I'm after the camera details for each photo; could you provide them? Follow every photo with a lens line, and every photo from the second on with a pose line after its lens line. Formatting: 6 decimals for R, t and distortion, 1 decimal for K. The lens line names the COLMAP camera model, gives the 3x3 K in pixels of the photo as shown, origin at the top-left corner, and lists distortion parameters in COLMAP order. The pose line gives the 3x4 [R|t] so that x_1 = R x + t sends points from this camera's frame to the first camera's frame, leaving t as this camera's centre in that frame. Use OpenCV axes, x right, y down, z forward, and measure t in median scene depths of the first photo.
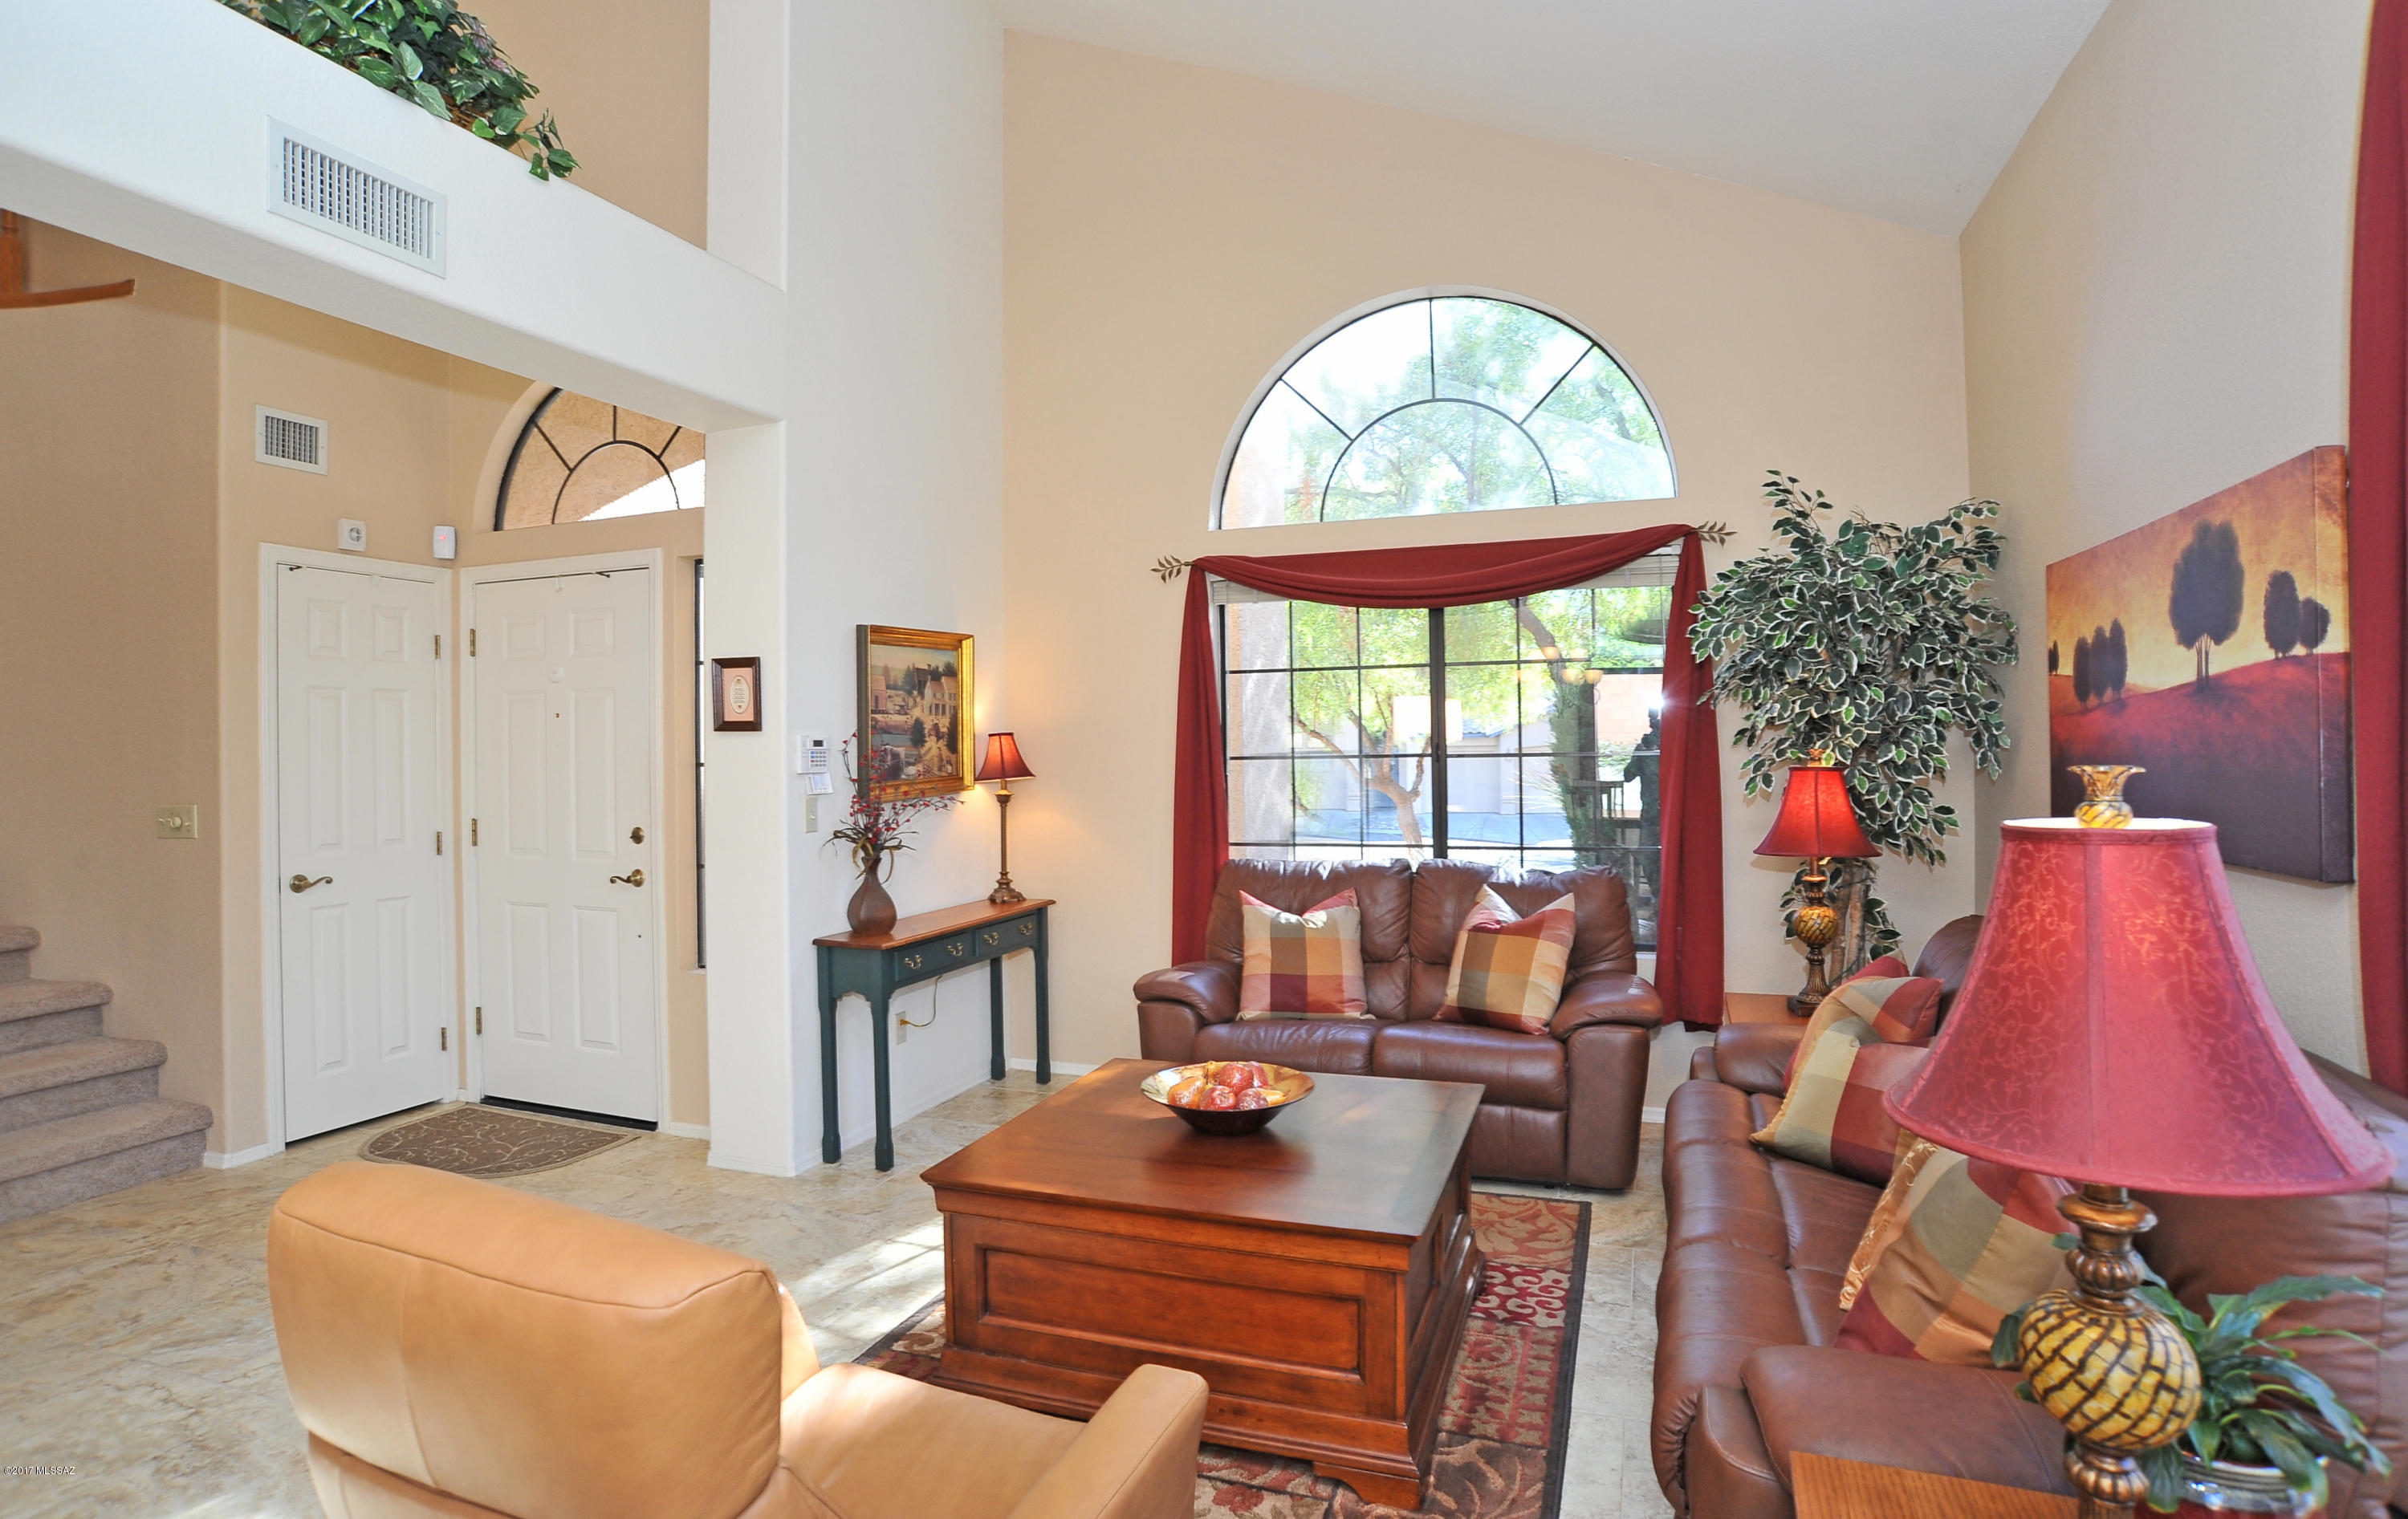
lens RADIAL K [[1273.2, 0, 1204.0], [0, 1273.2, 759.5], [0, 0, 1]] dist [-0.035160, 0.000044]
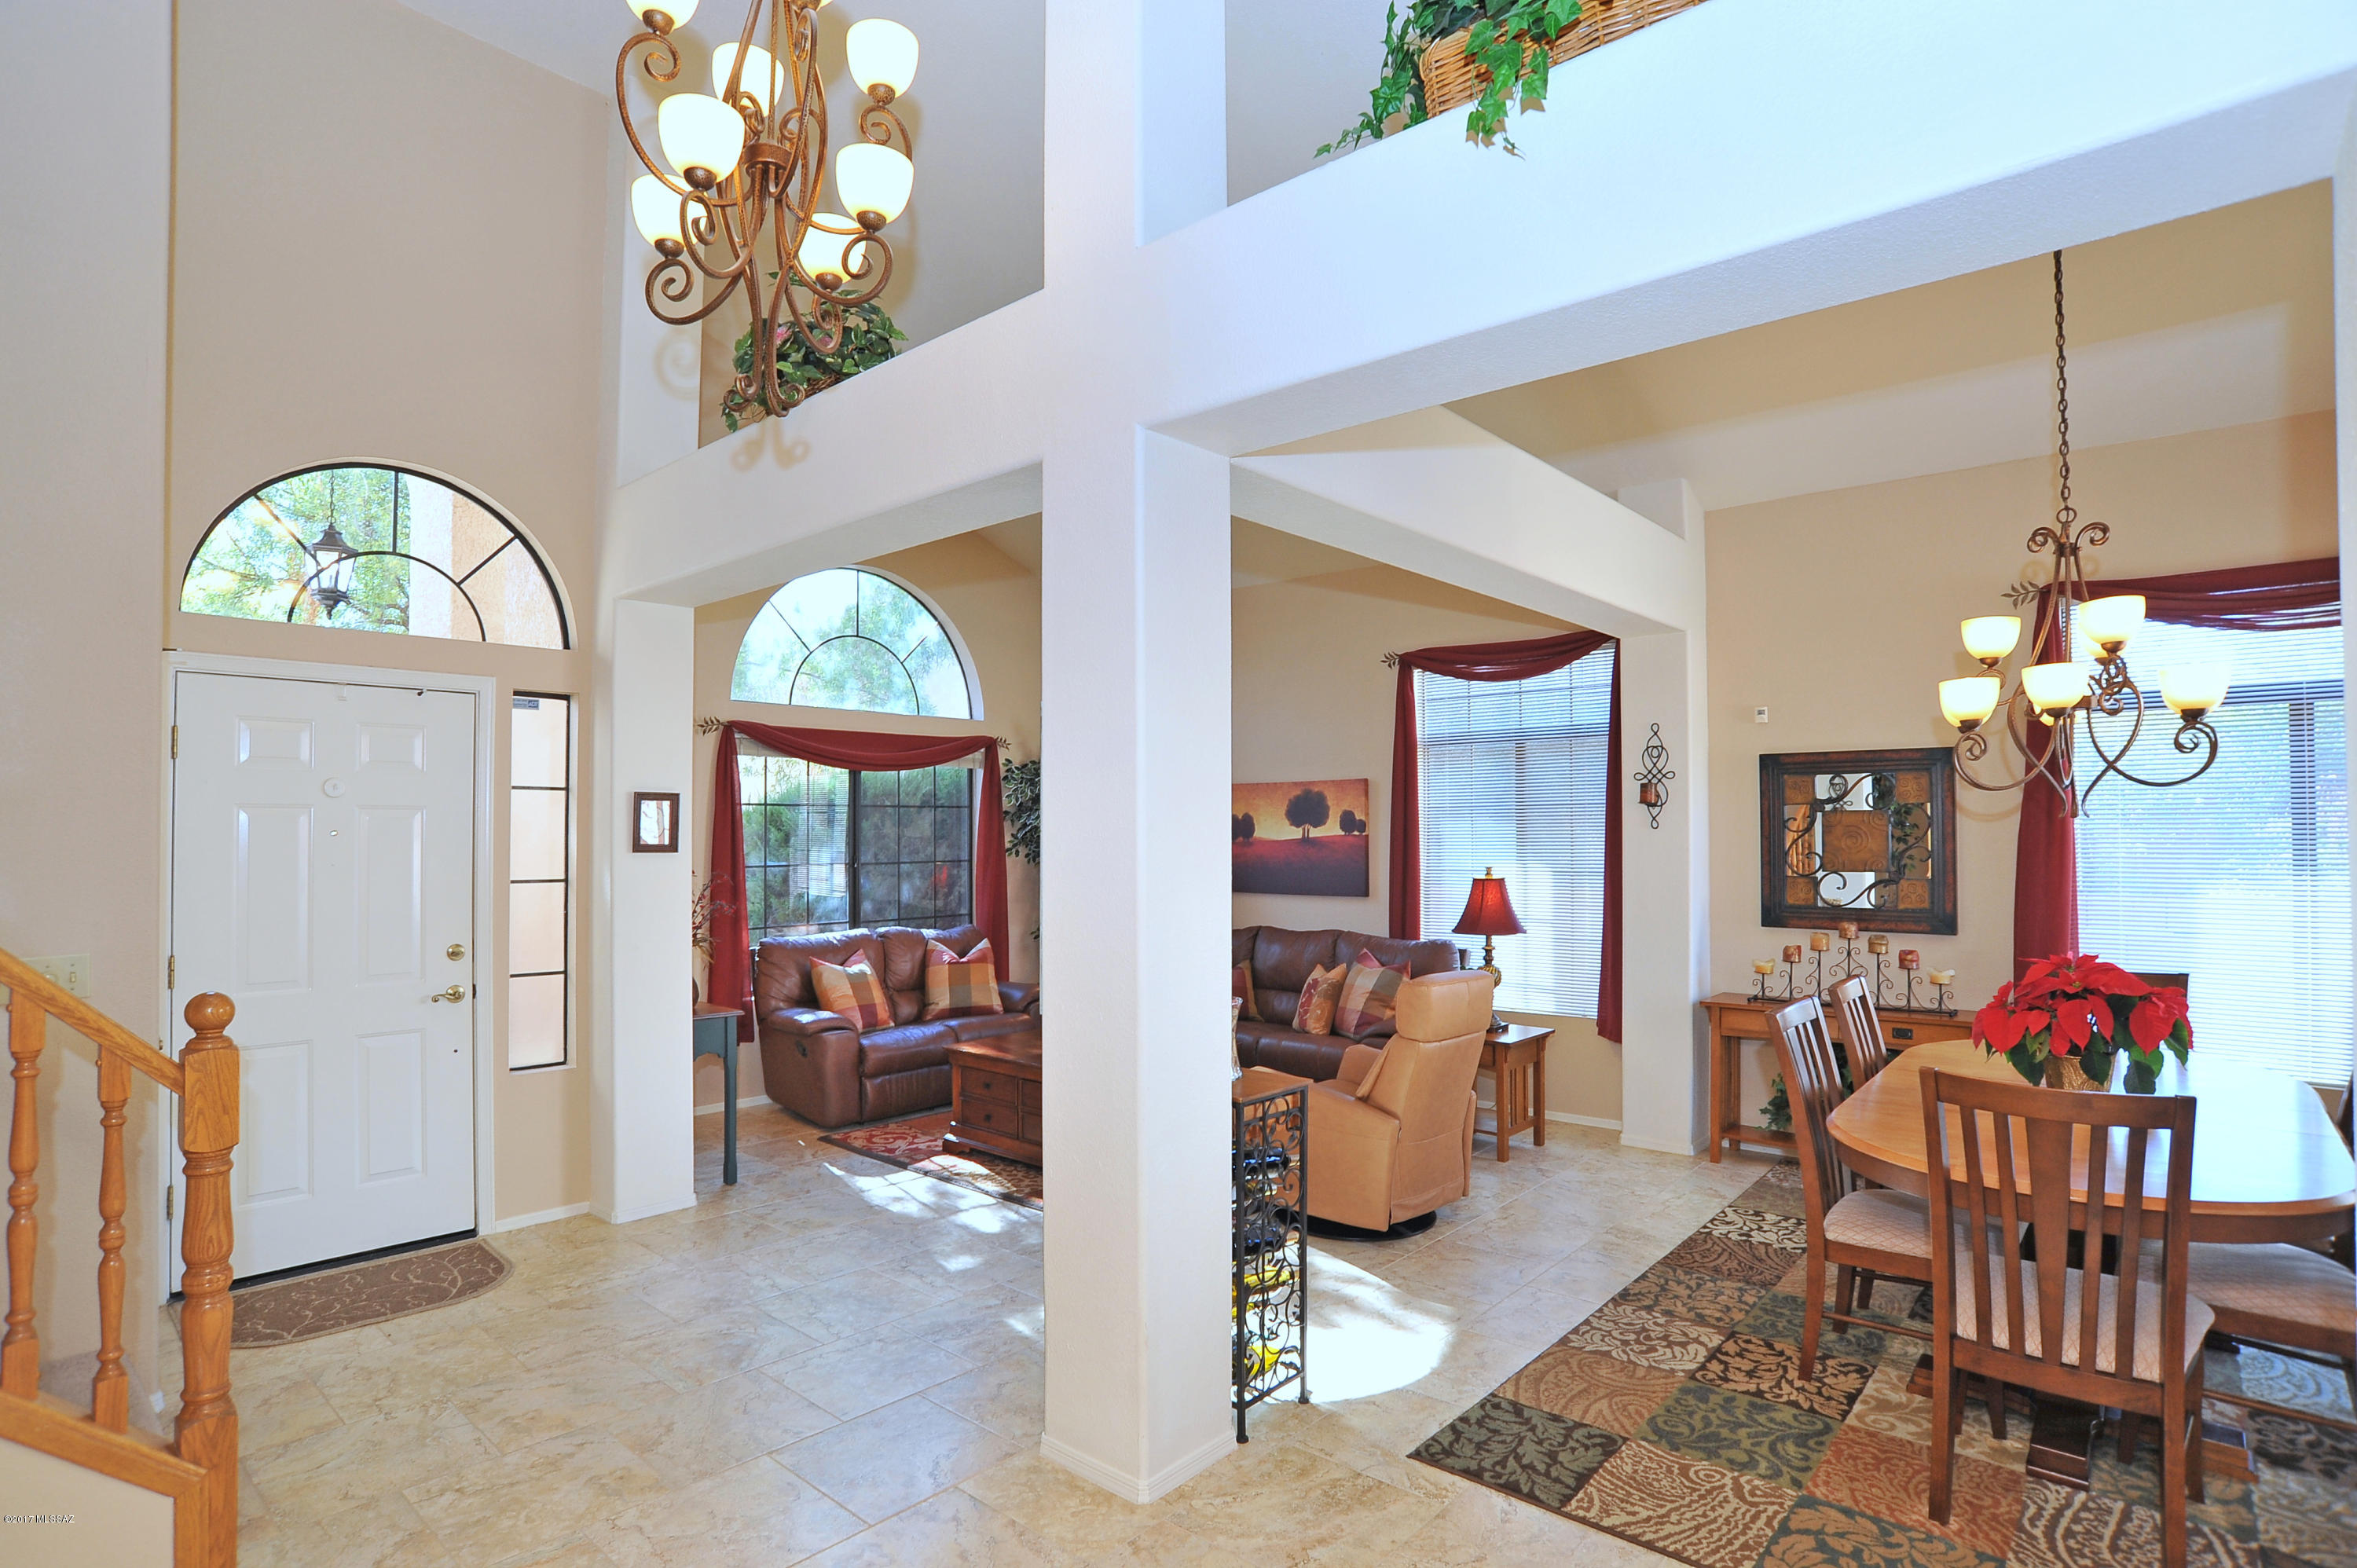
lens RADIAL K [[1213.1, 0, 1180.5], [0, 1213.1, 827.0], [0, 0, 1]] dist [-0.002147, -0.000246]
pose [[0.360426, 0.015809, 0.932654, -1.252477], [0.006750, 0.999786, -0.019556, -0.020076], [-0.932764, 0.013344, 0.360242, 0.103939]]
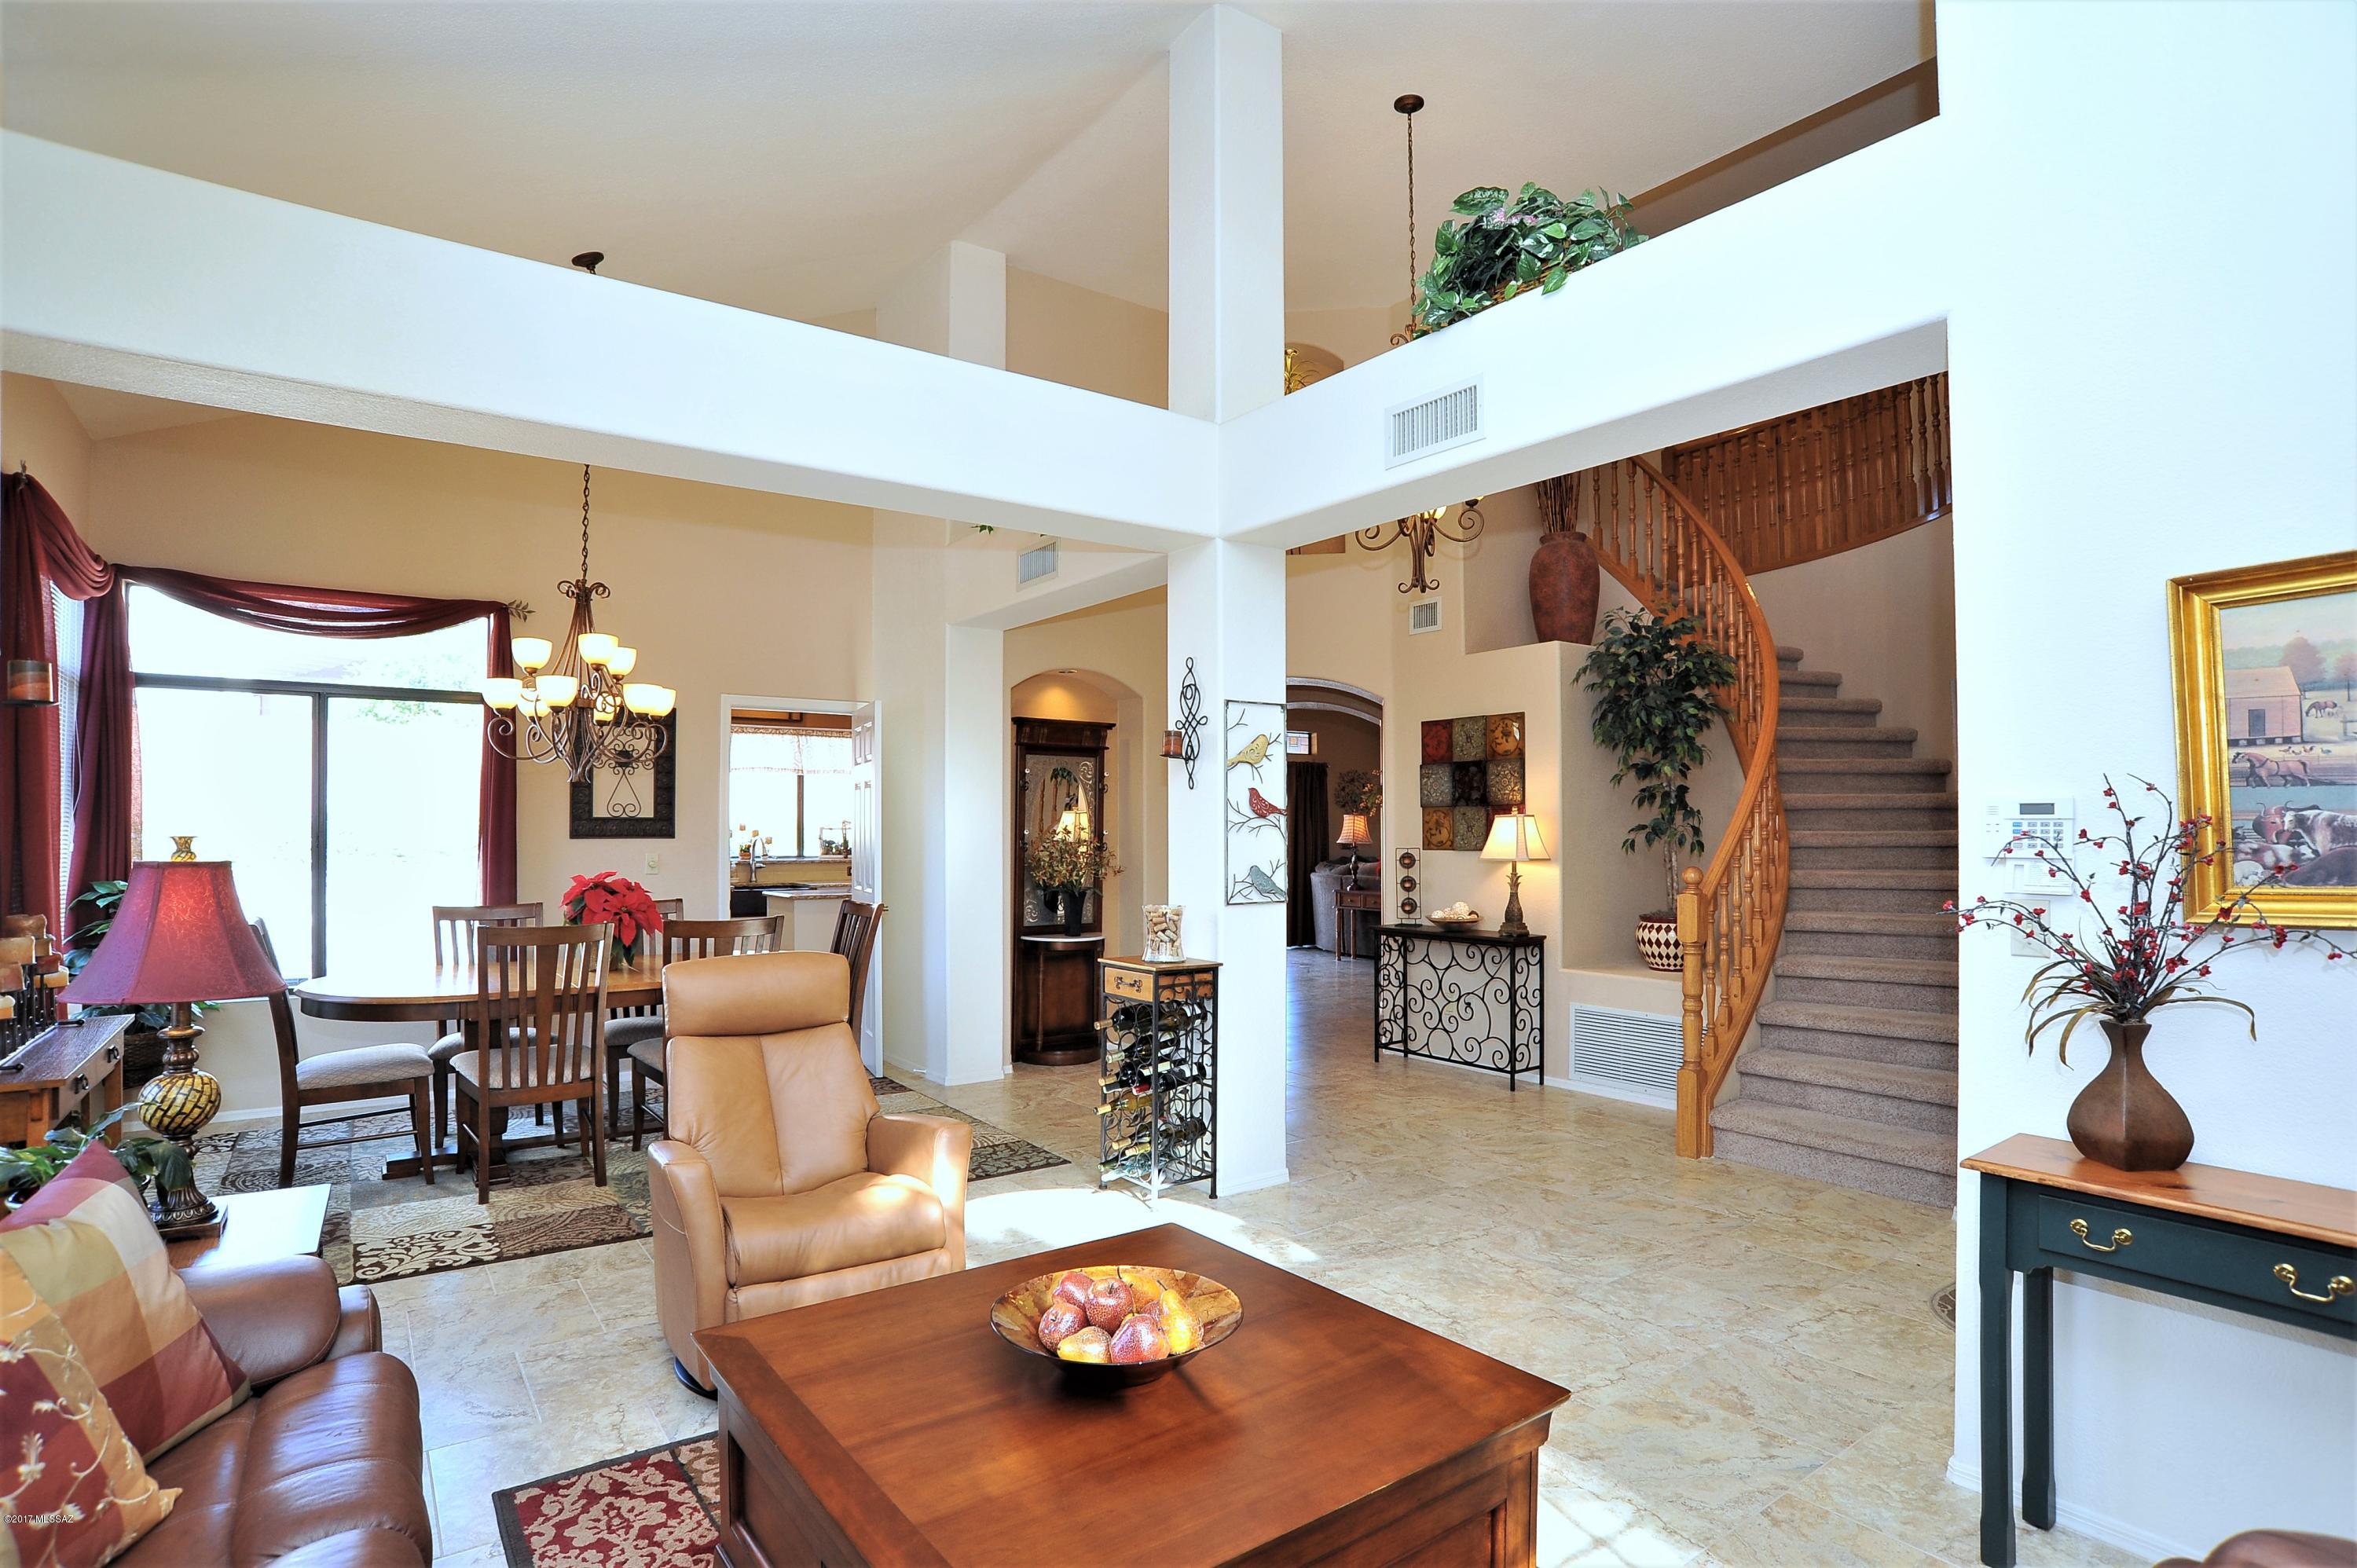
lens RADIAL K [[1213.1, 0, 1180.5], [0, 1213.1, 827.0], [0, 0, 1]] dist [-0.002147, -0.000246]
pose [[-0.552916, 0.012524, -0.833143, 0.389658], [-0.000893, 0.999878, 0.015624, -0.012502], [0.833236, 0.009383, -0.552837, 0.983635]]
